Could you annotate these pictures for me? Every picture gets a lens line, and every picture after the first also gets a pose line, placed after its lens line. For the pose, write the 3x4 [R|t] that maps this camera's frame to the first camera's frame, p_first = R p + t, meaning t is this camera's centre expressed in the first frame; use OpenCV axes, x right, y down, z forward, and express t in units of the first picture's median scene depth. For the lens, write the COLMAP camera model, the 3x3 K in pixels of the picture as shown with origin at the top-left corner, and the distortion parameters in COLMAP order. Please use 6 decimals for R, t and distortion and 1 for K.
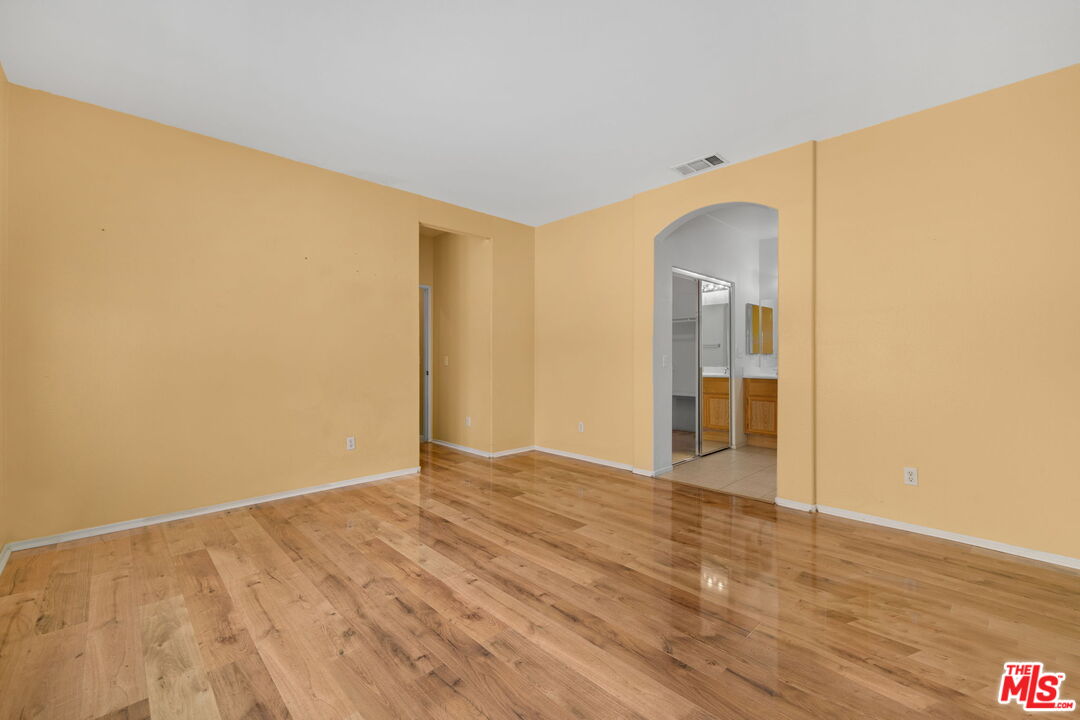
lens RADIAL K [[461.7, 0, 538.9], [0, 461.7, 352.5], [0, 0, 1]] dist [-0.000662, 0.000086]
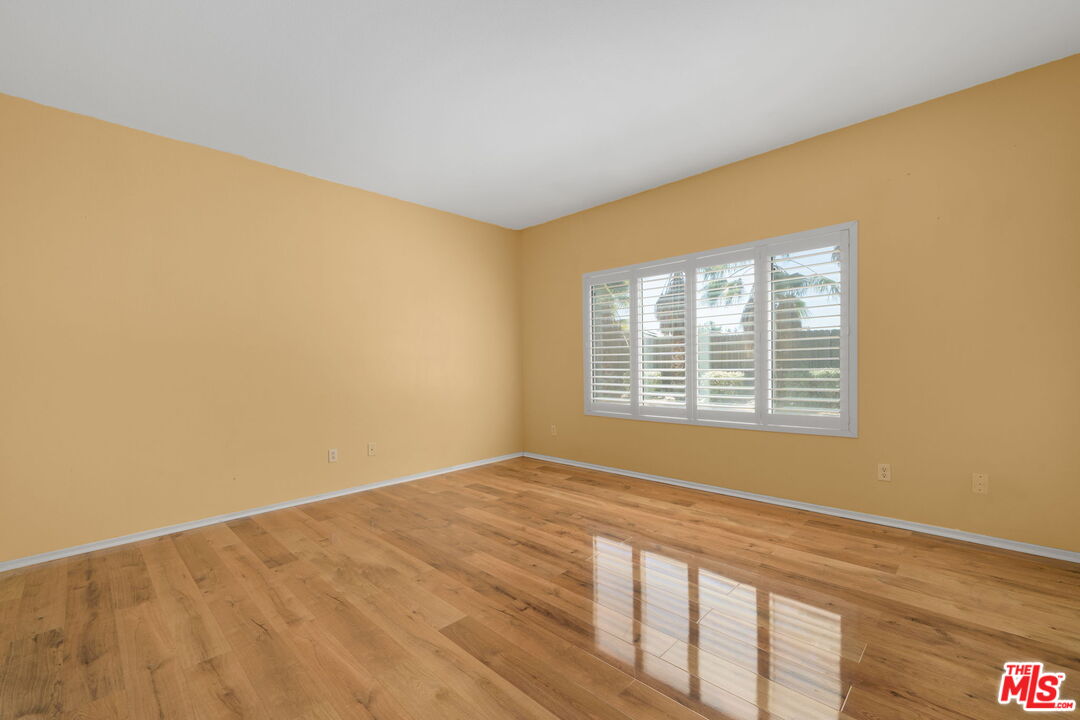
lens RADIAL K [[461.7, 0, 538.9], [0, 461.7, 352.5], [0, 0, 1]] dist [-0.000662, 0.000086]
pose [[-0.999368, 0.016151, -0.031664, -0.023460], [0.017185, 0.999319, -0.032654, 0.020476], [0.031115, -0.033178, -0.998965, 2.141456]]
